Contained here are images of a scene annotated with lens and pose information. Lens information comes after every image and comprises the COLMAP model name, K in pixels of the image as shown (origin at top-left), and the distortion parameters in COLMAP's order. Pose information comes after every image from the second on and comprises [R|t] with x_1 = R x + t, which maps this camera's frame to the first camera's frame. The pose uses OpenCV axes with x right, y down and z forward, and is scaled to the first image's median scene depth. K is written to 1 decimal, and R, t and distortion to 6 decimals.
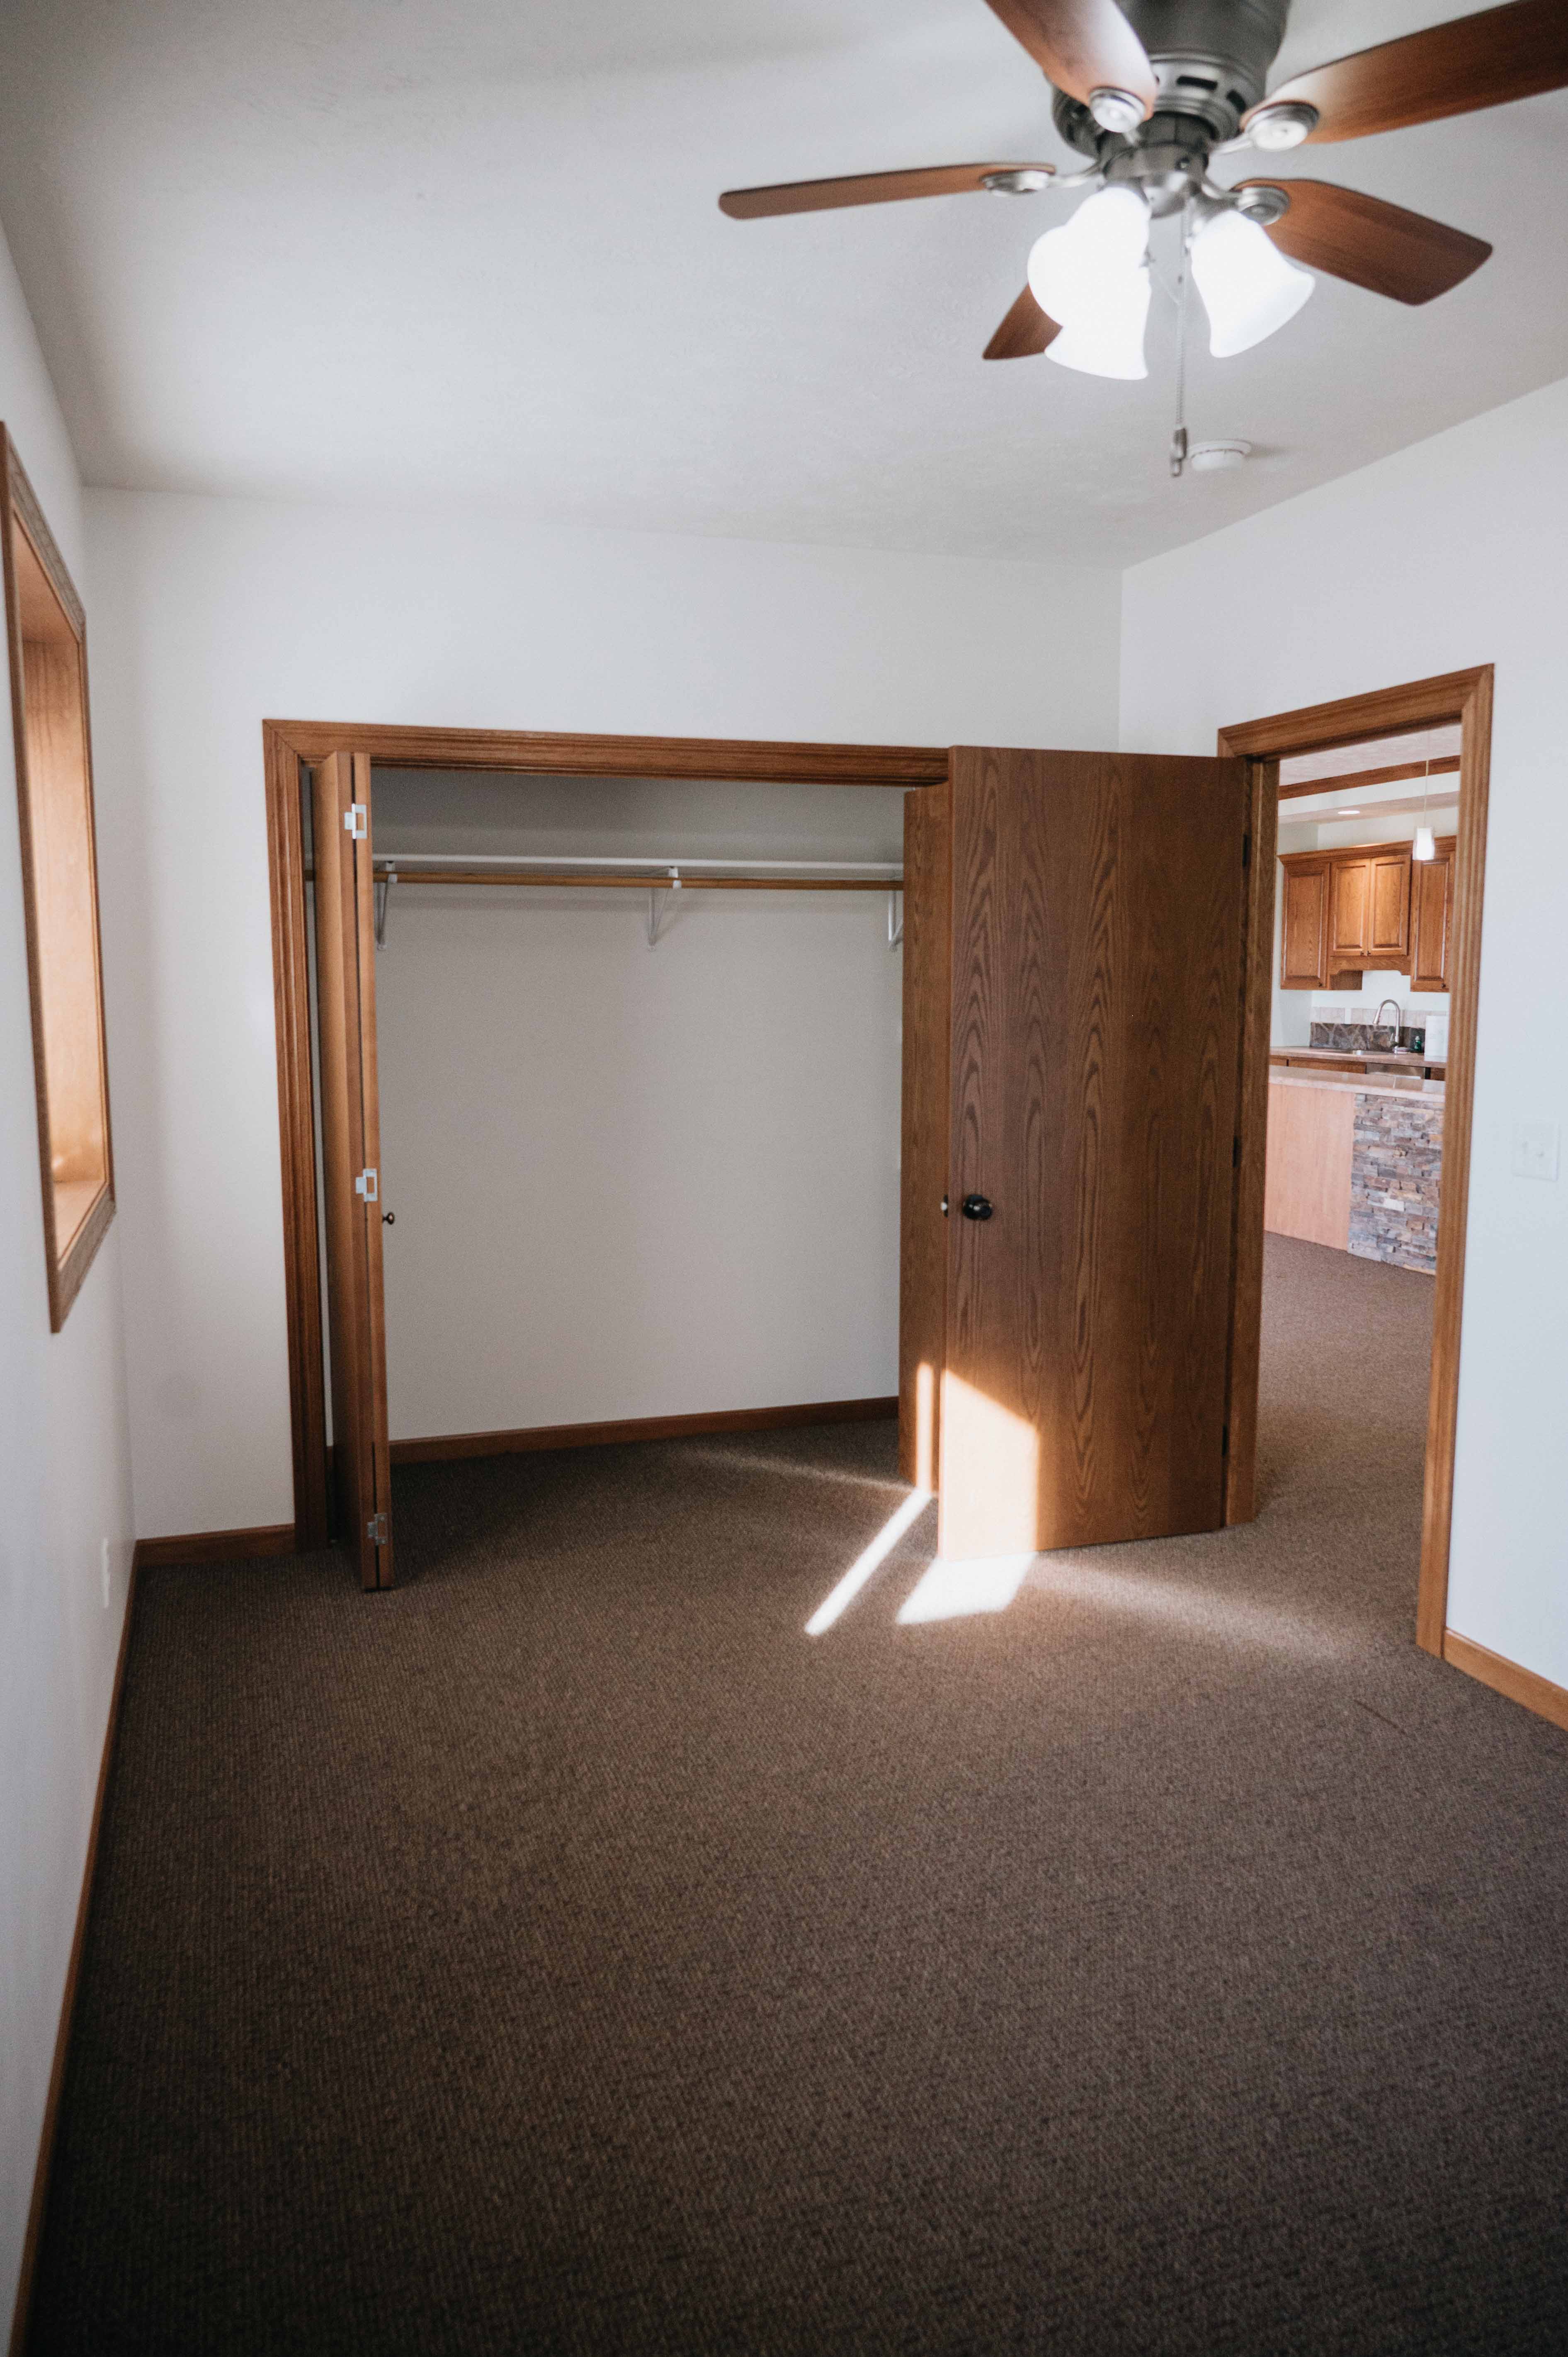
lens RADIAL K [[1590.1, 0, 784.0], [0, 1590.1, 1178.5], [0, 0, 1]] dist [-0.003296, 0.001426]
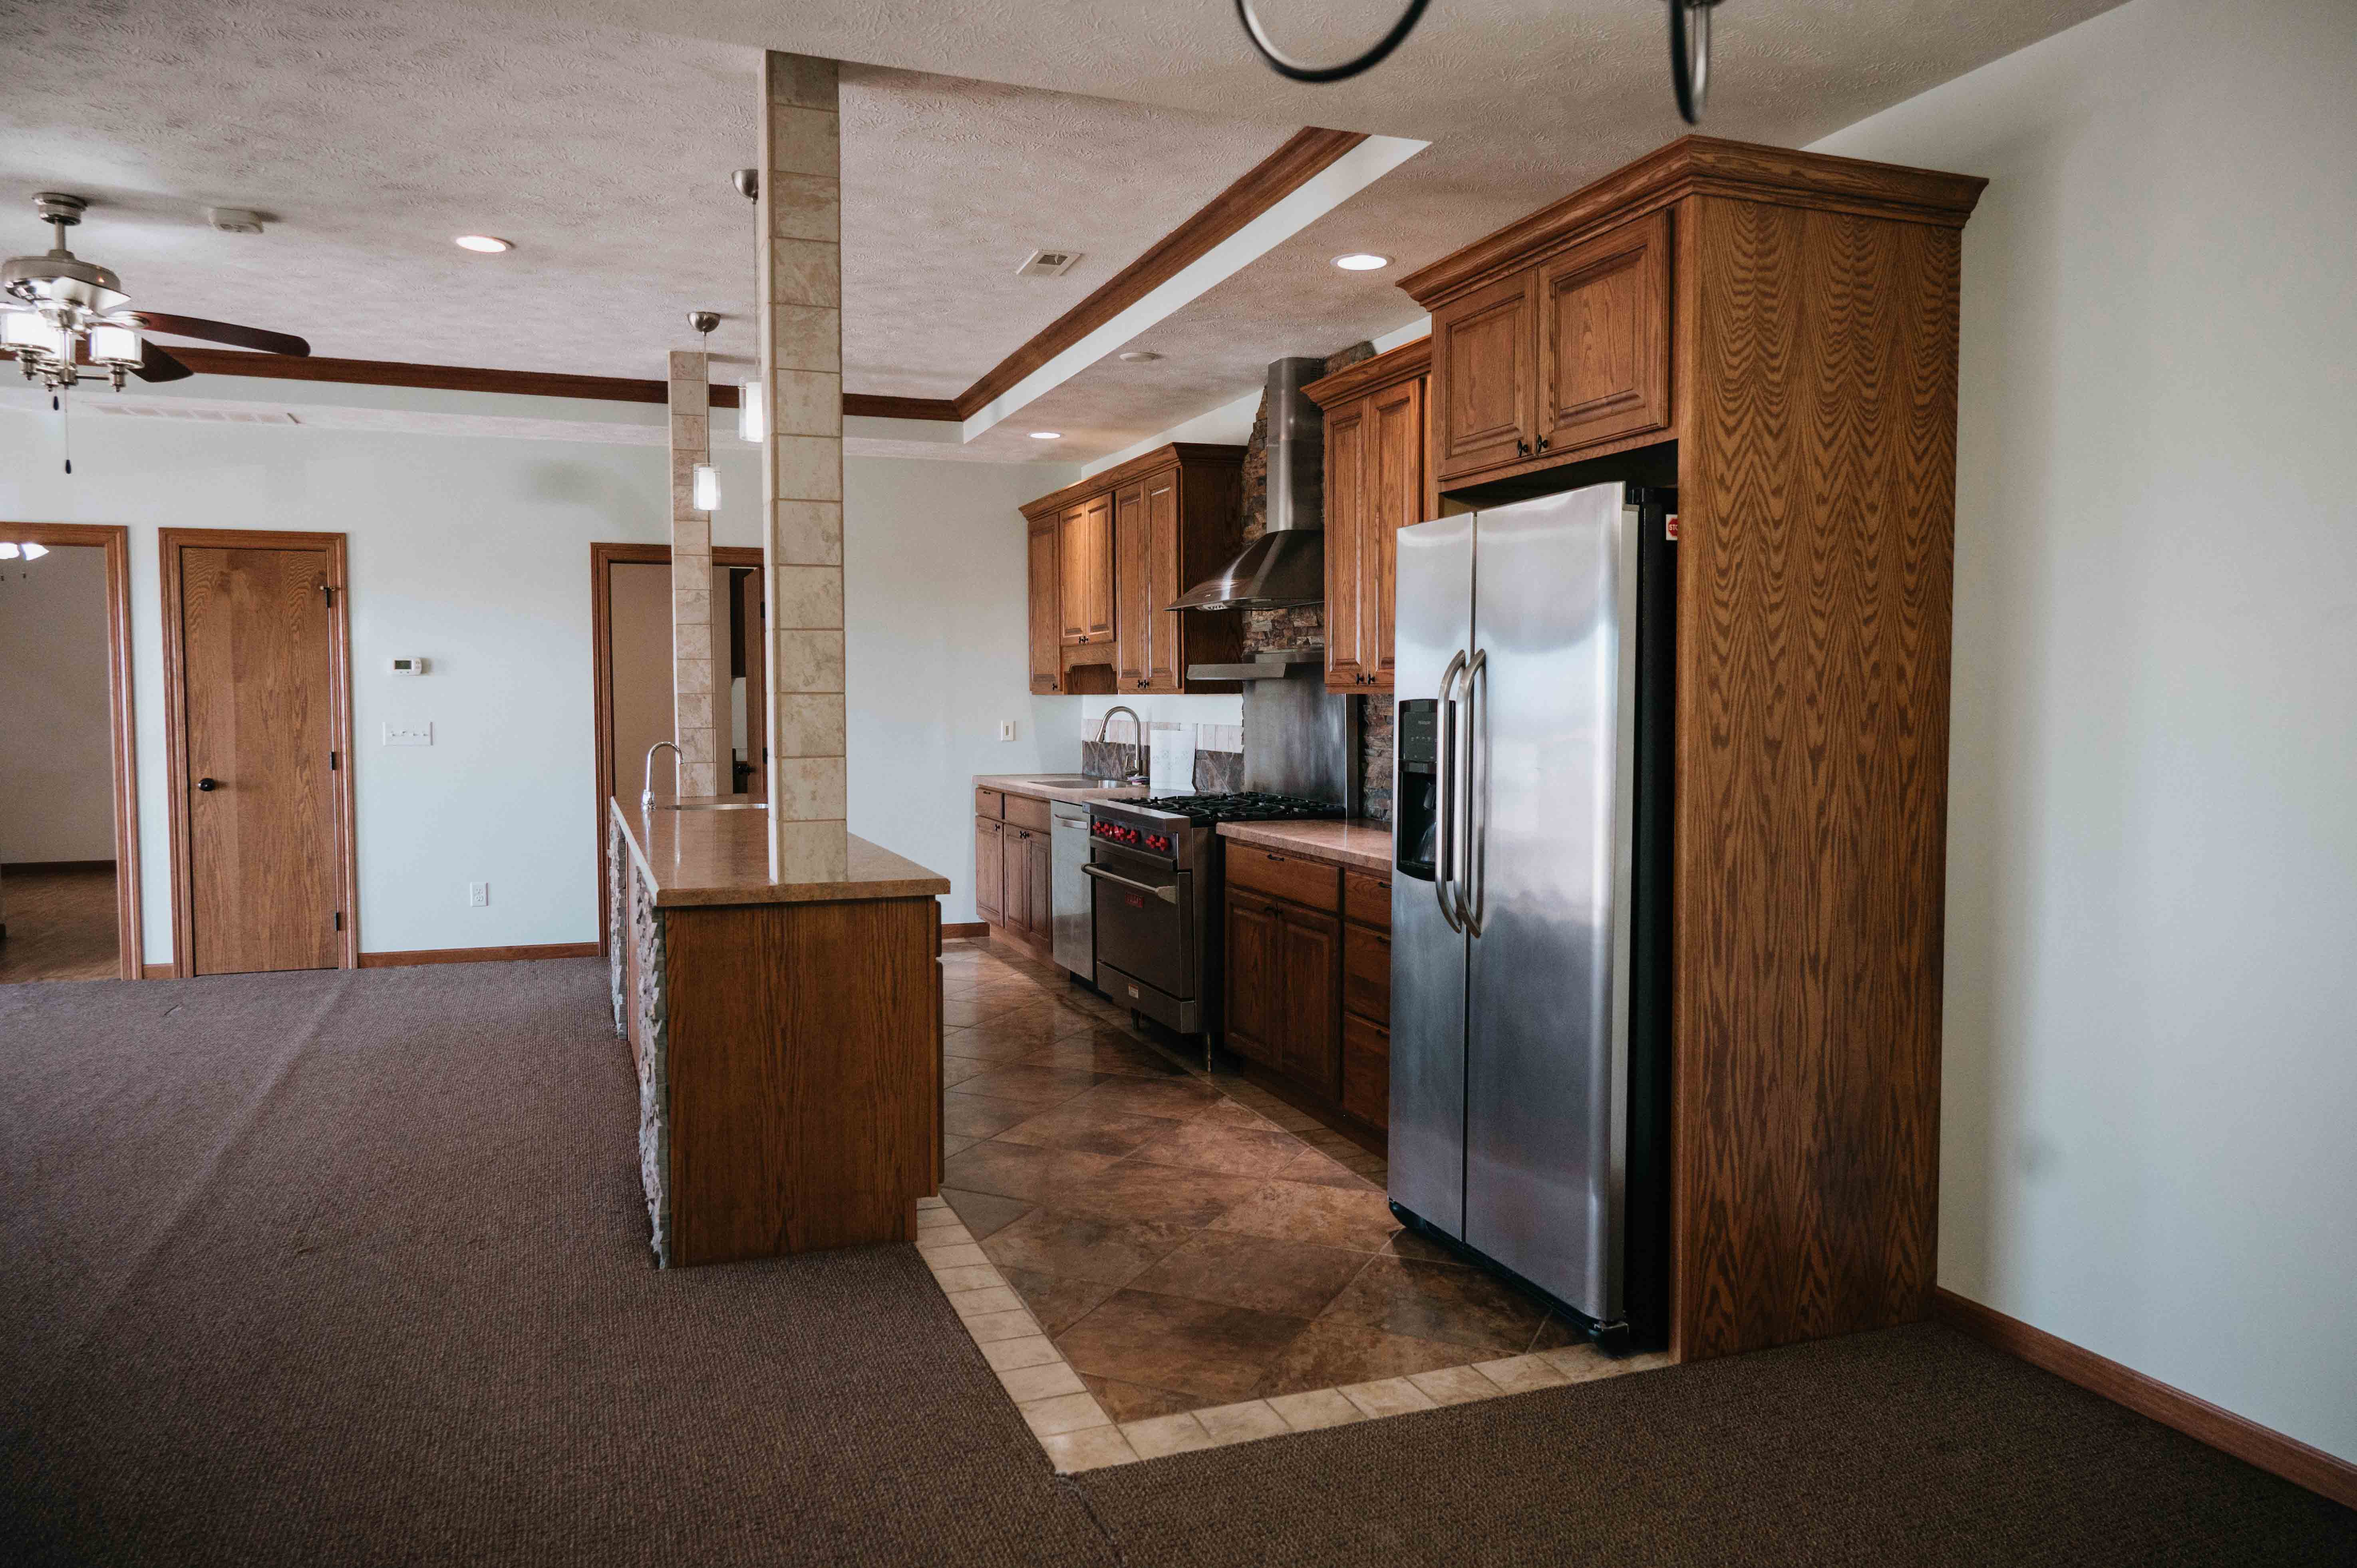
lens RADIAL K [[1589.9, 0, 1178.5], [0, 1589.9, 784.0], [0, 0, 1]] dist [-0.003296, 0.001426]
pose [[0.999576, -0.004384, 0.028778, 0.543847], [0.006562, 0.997084, -0.076027, -0.037317], [-0.028360, 0.076184, 0.996690, 0.442190]]
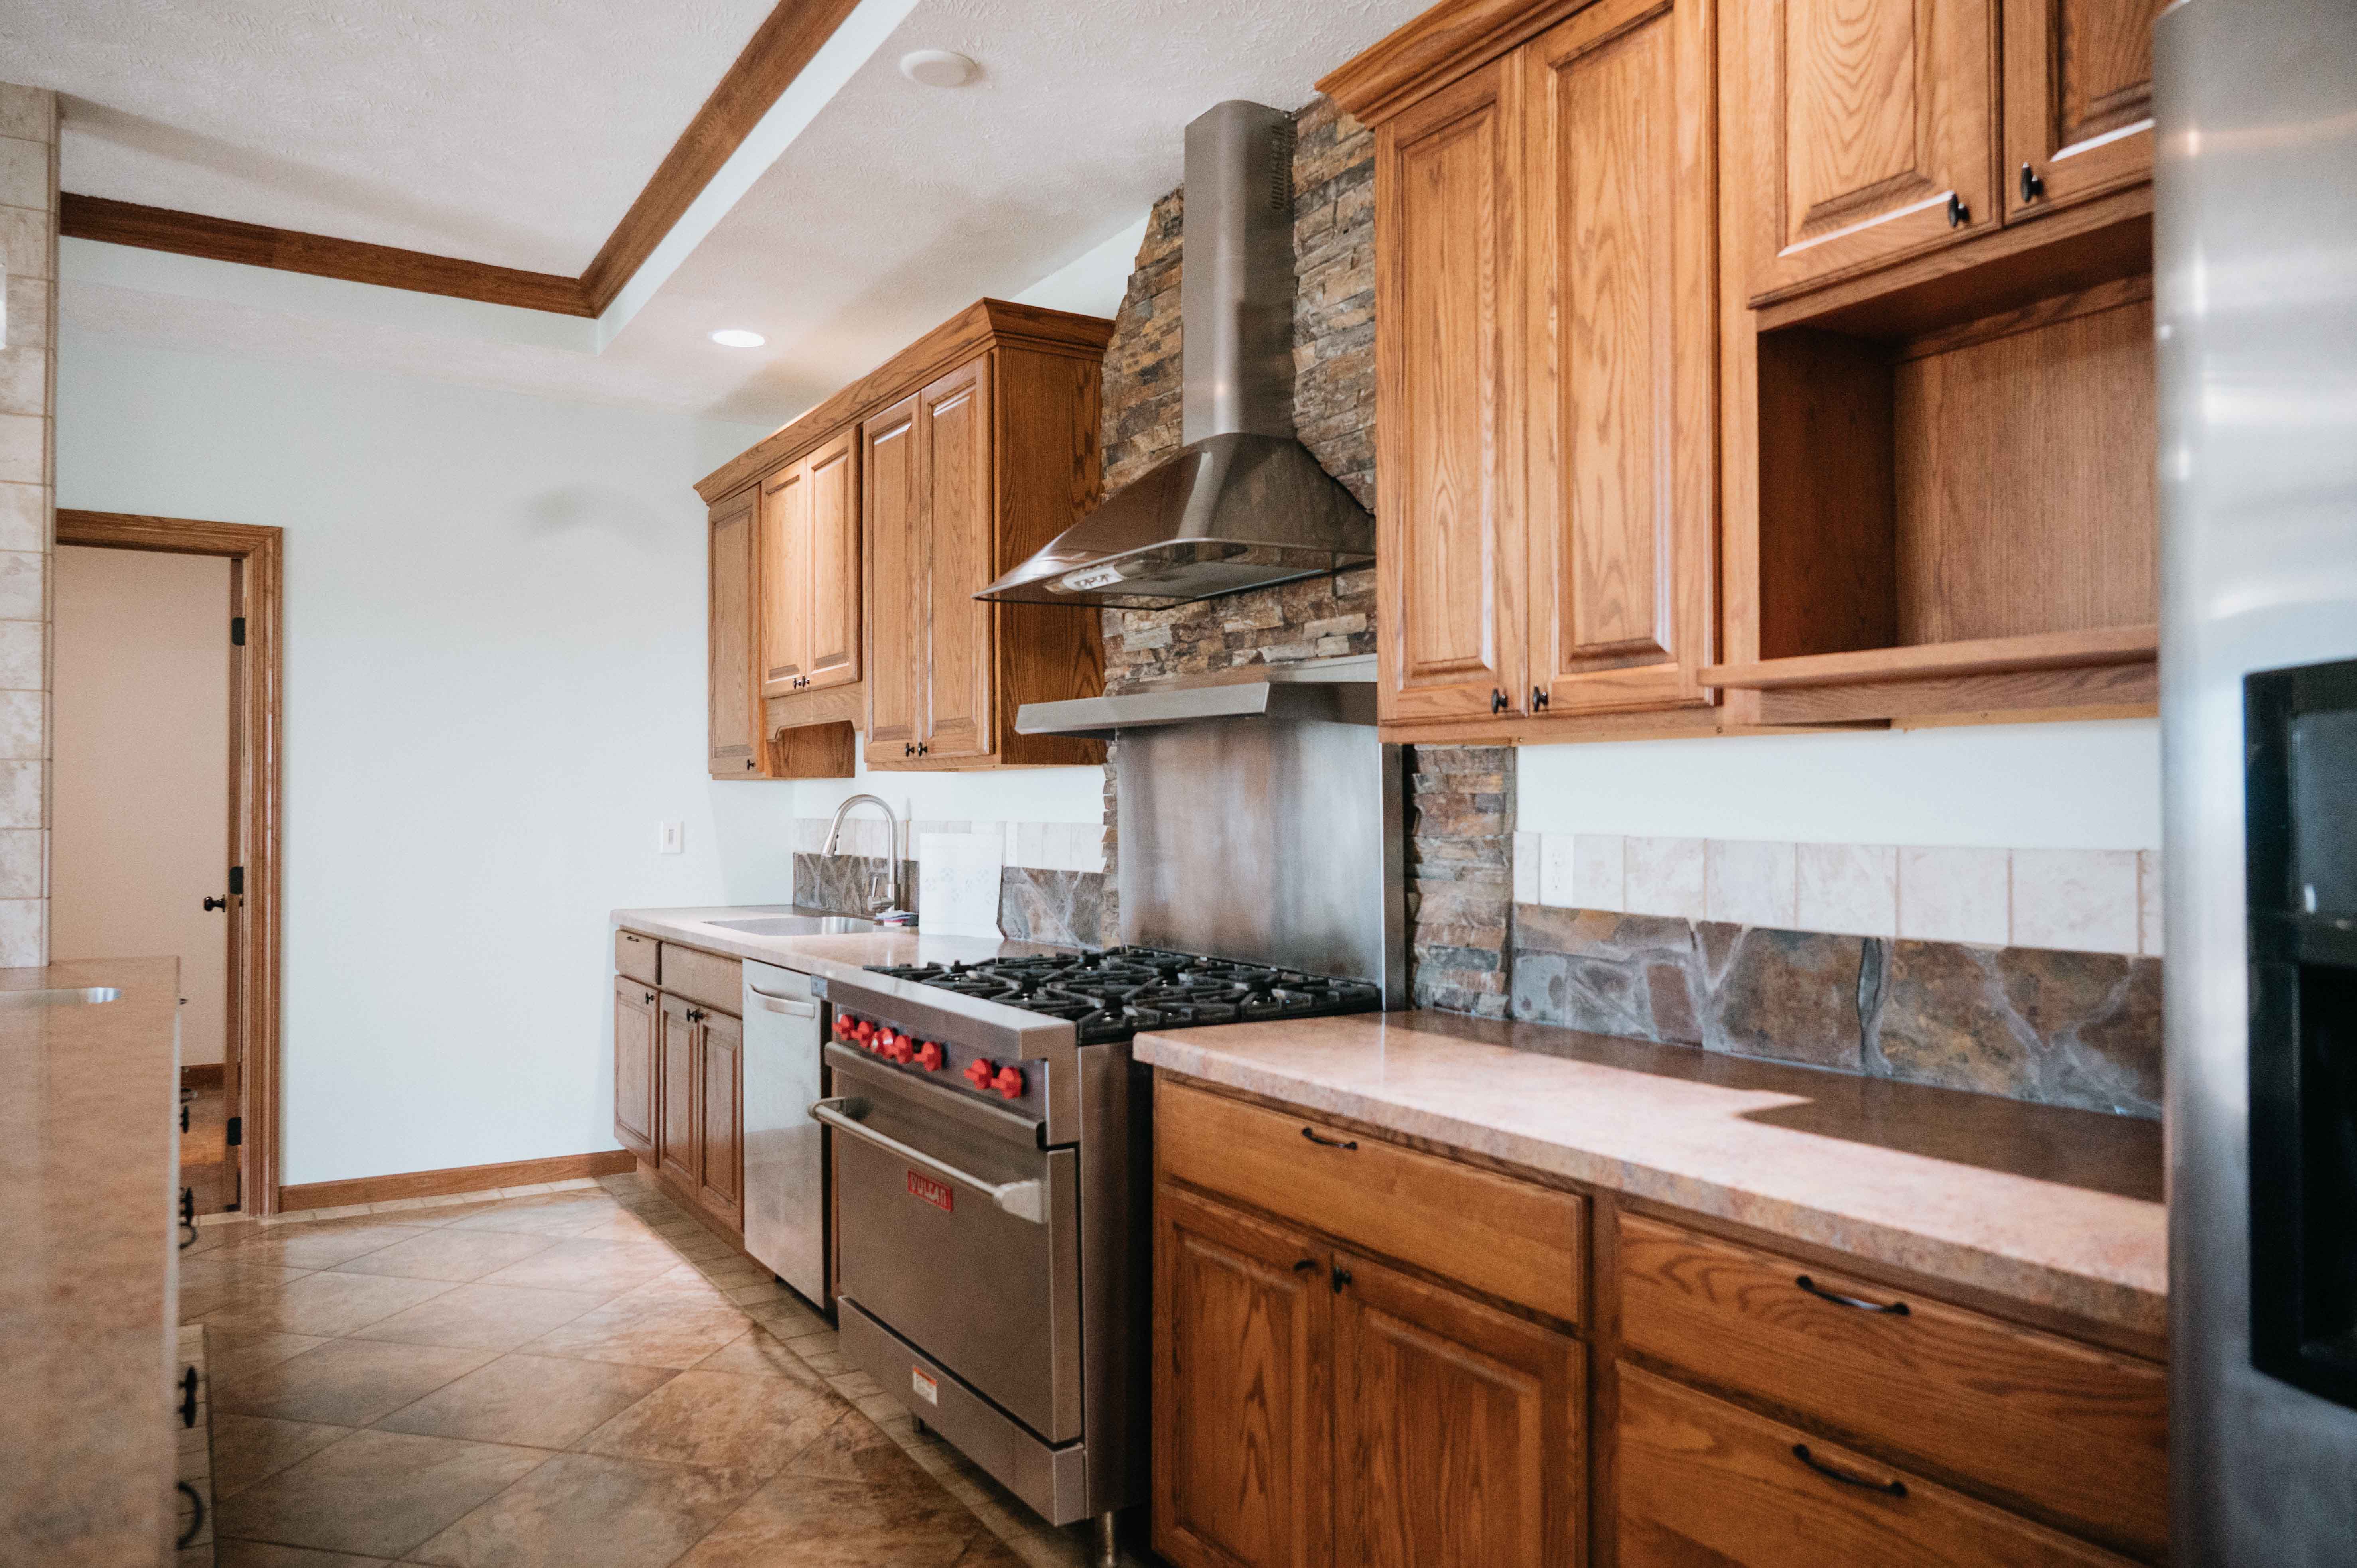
lens RADIAL K [[1589.9, 0, 1178.5], [0, 1589.9, 784.0], [0, 0, 1]] dist [-0.003296, 0.001426]
pose [[0.976057, 0.002039, 0.217506, 0.522206], [0.029966, 0.989161, -0.143745, -0.075763], [-0.215442, 0.146821, 0.965416, 0.823675]]
